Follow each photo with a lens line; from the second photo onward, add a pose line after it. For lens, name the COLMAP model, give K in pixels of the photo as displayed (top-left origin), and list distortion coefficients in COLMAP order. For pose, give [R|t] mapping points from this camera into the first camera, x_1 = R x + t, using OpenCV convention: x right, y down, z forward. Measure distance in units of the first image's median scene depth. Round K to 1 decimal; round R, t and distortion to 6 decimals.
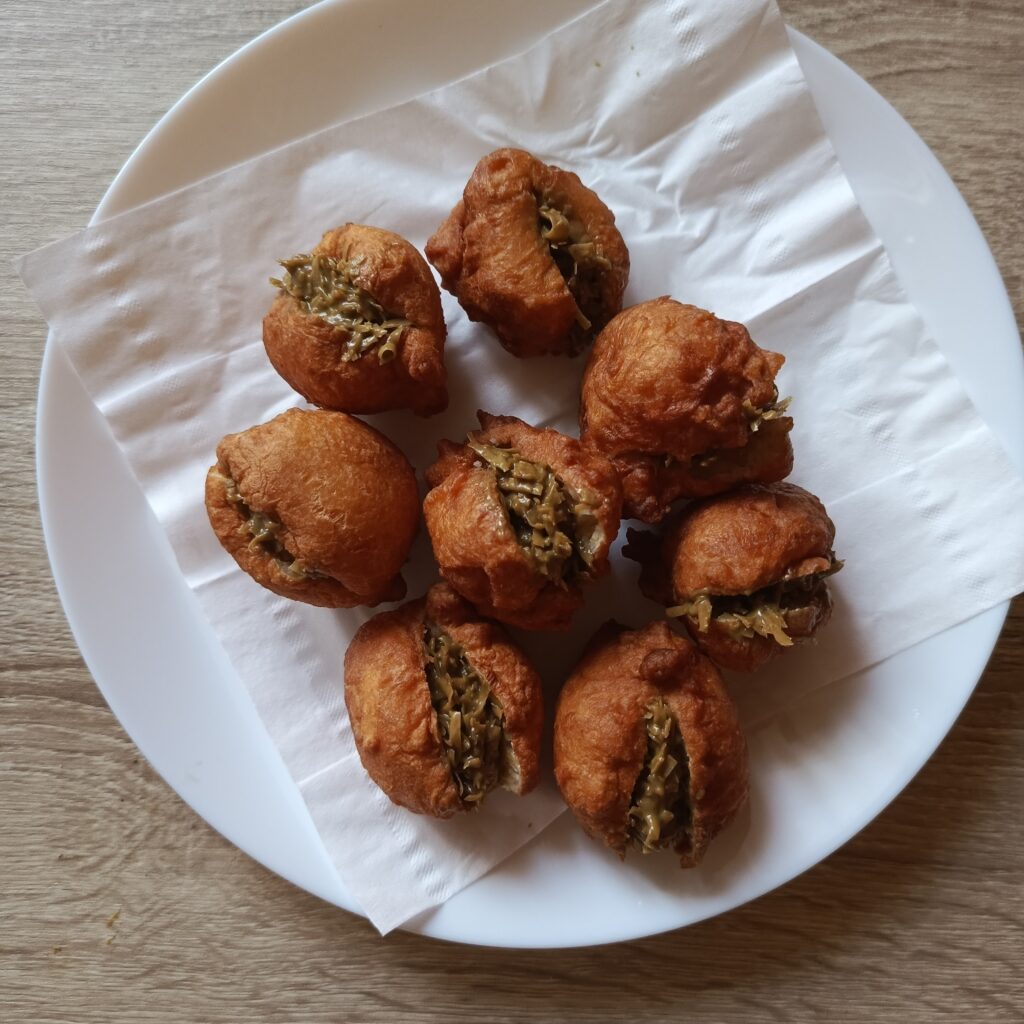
lens RADIAL K [[1003.0, 0, 512.0], [0, 1003.0, 512.0], [0, 0, 1]] dist [0.080544, -0.265645]
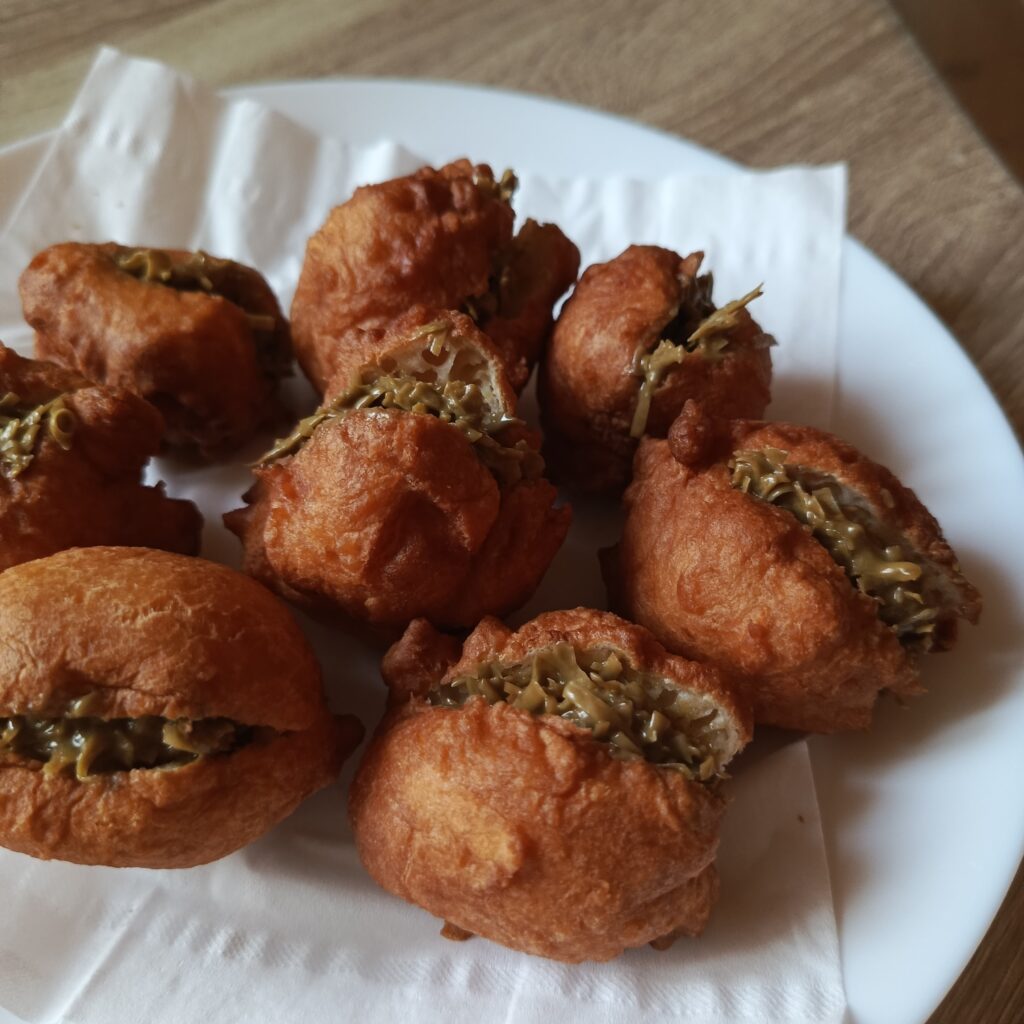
lens RADIAL K [[1003.0, 0, 512.0], [0, 1003.0, 512.0], [0, 0, 1]] dist [0.080544, -0.265645]
pose [[0.626932, -0.616759, 0.475989, -0.284356], [0.777178, 0.537710, -0.326898, 0.308039], [-0.054327, 0.574871, 0.816439, 0.480557]]
